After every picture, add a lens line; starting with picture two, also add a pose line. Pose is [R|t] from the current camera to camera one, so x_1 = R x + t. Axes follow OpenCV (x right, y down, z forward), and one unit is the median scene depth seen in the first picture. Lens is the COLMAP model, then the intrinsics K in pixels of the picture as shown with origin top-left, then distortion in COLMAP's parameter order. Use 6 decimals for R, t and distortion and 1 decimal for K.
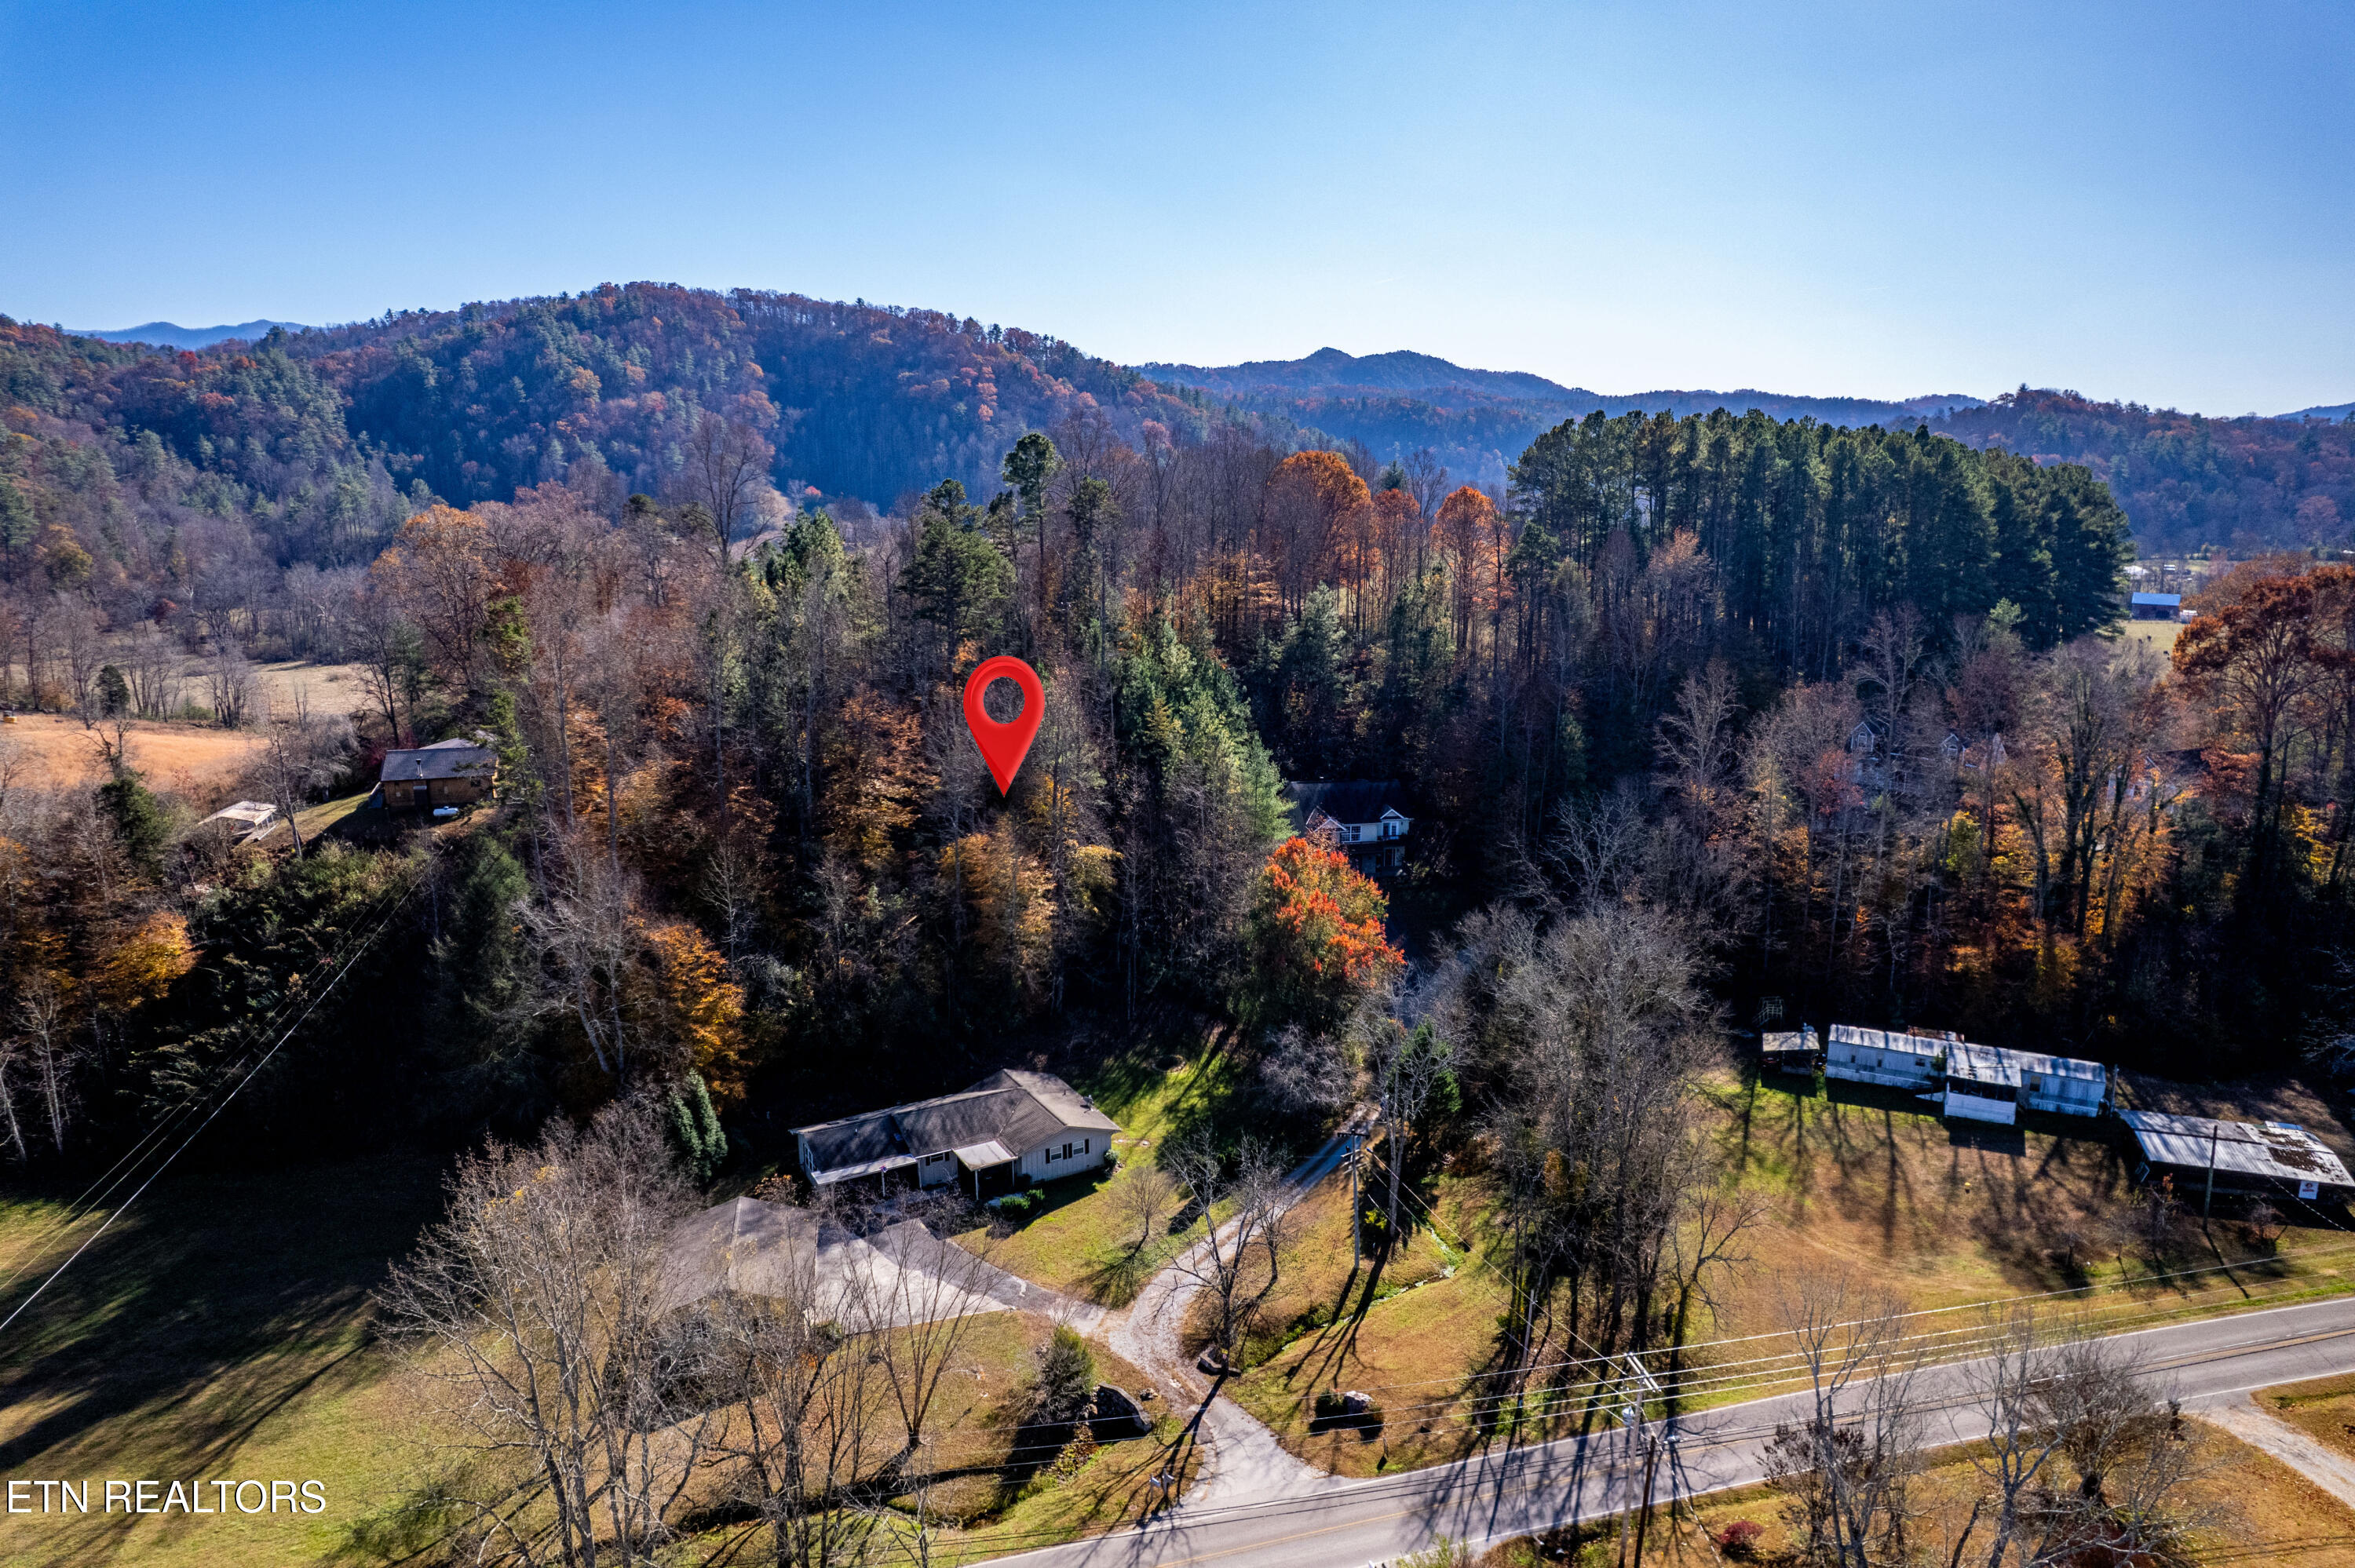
lens RADIAL K [[1508.6, 0, 1178.1], [0, 1508.6, 787.7], [0, 0, 1]] dist [-0.076266, 0.066725]
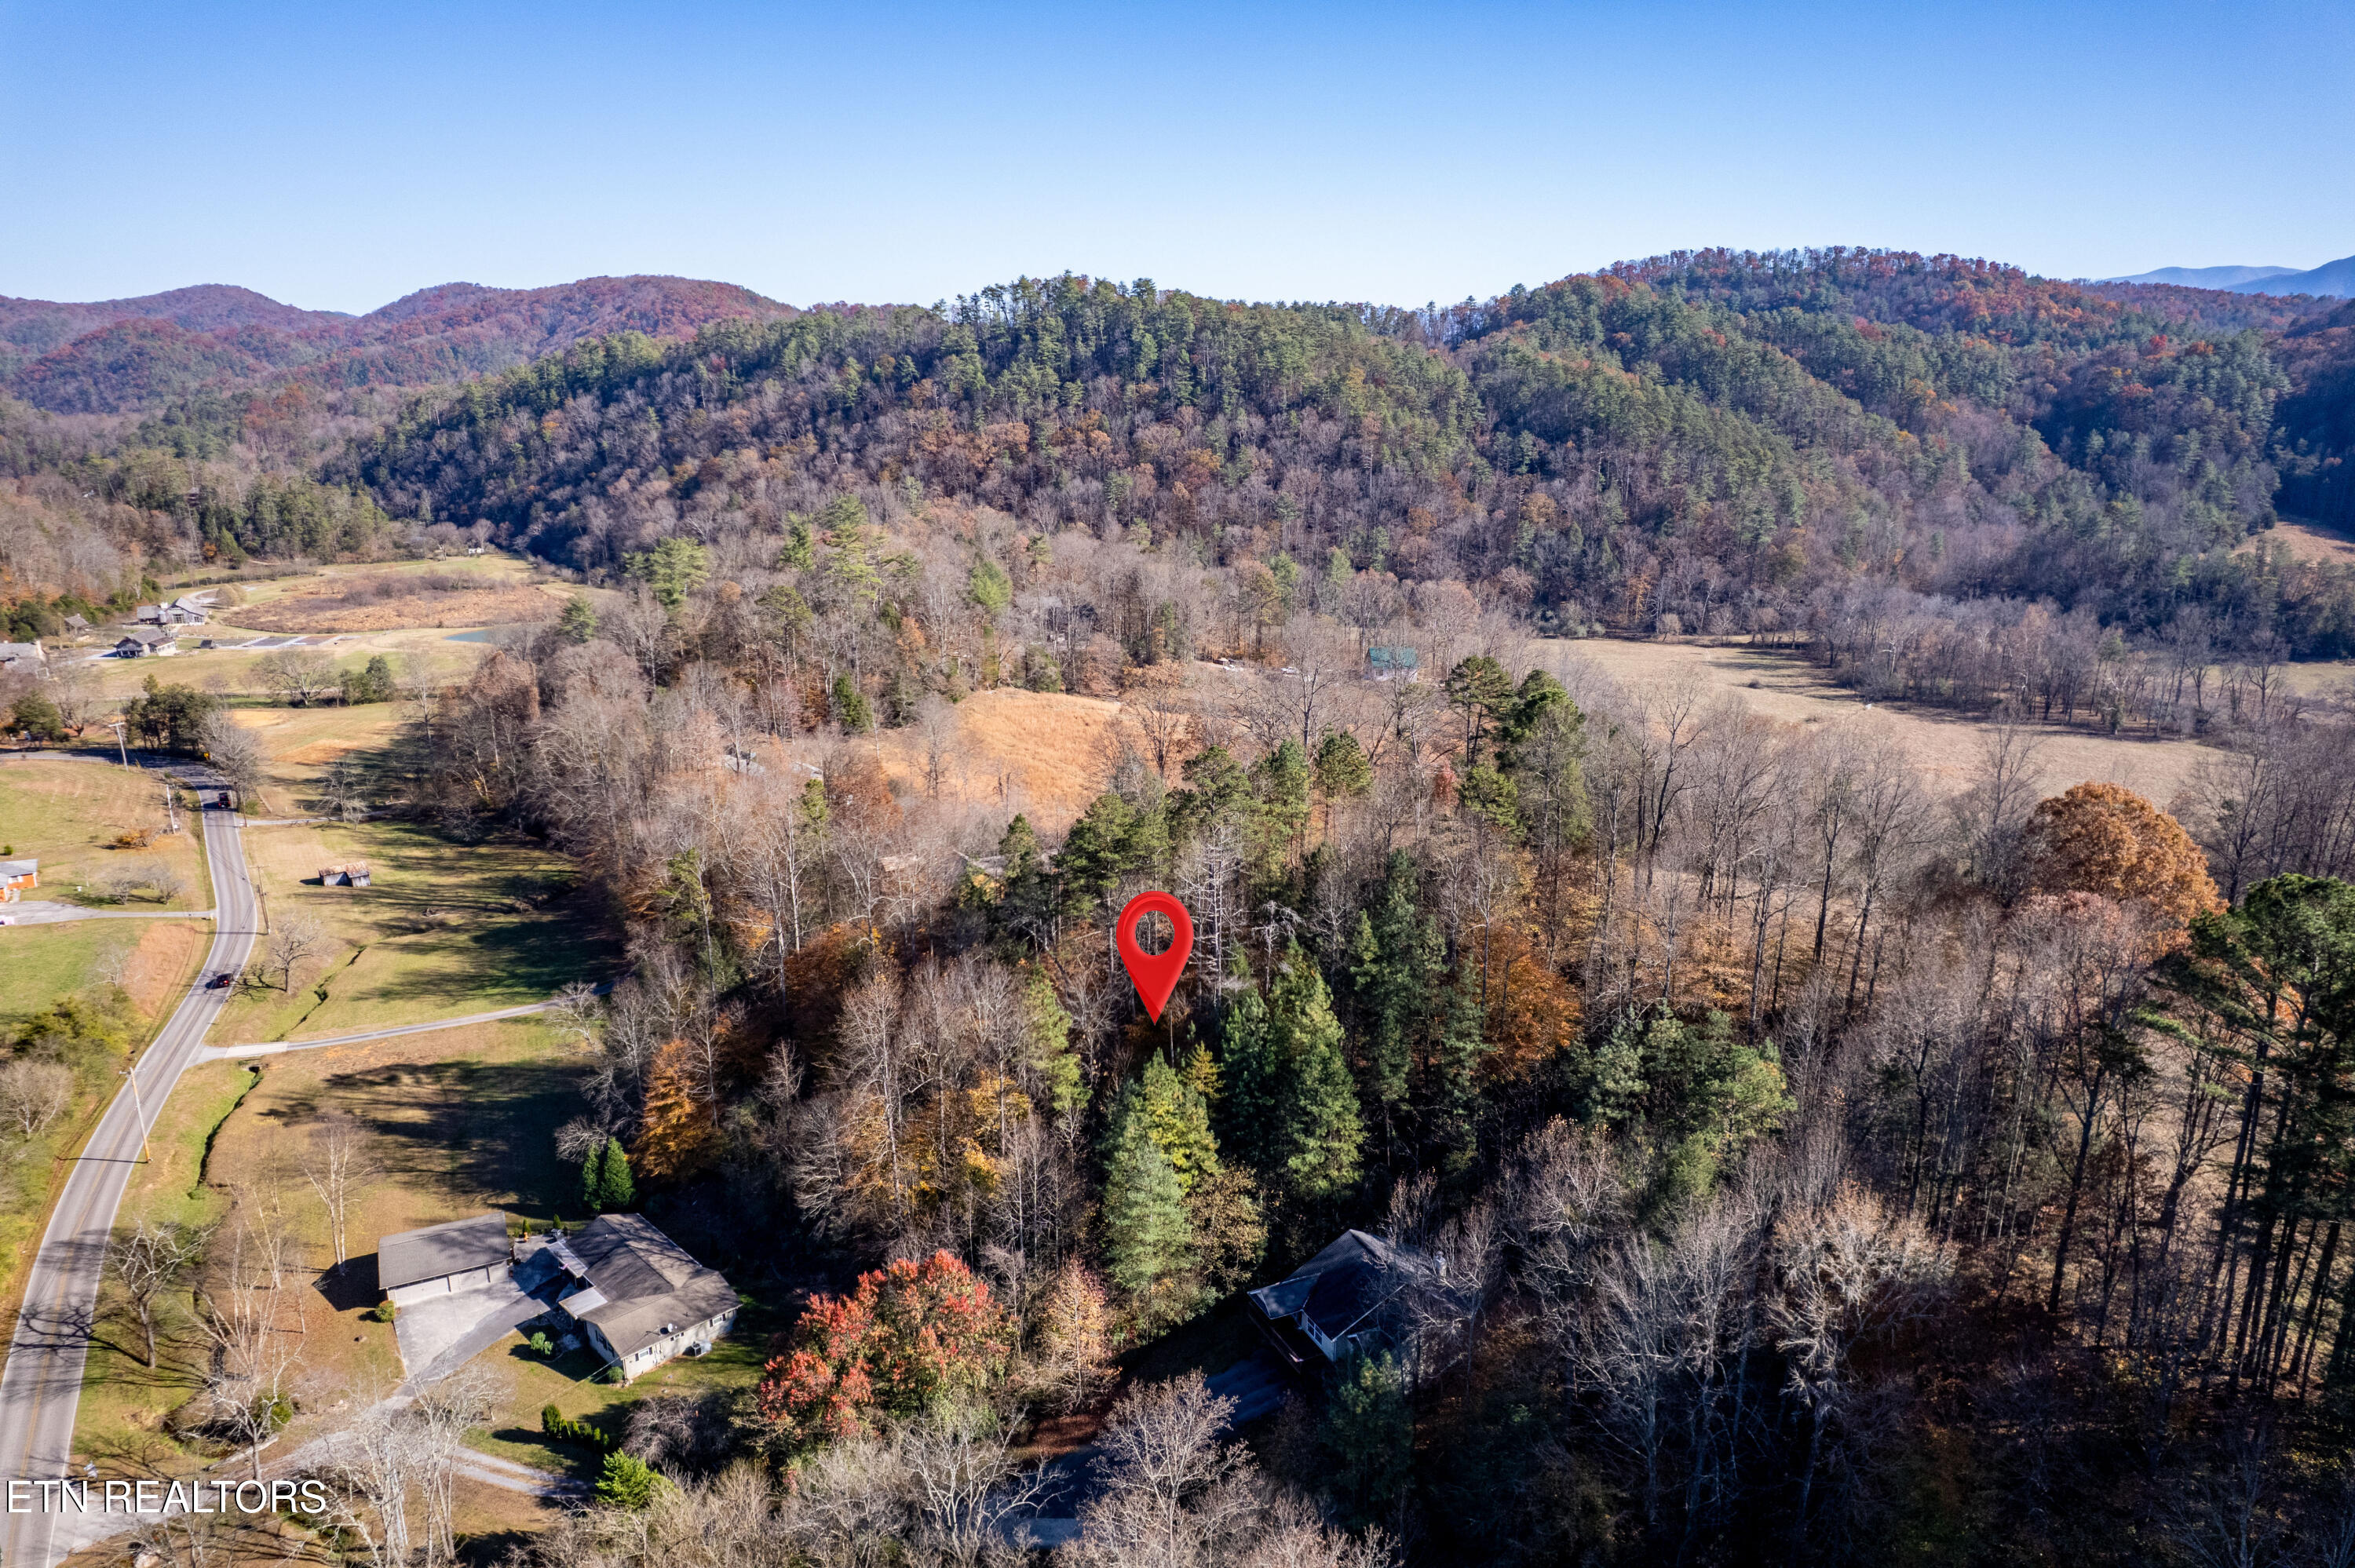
lens RADIAL K [[1508.6, 0, 1178.5], [0, 1508.6, 794.2], [0, 0, 1]] dist [-0.076266, 0.066725]
pose [[0.273388, 0.259639, -0.926200, 0.828538], [-0.213615, 0.955226, 0.204723, -0.416814], [0.937885, 0.141881, 0.316610, 0.779714]]
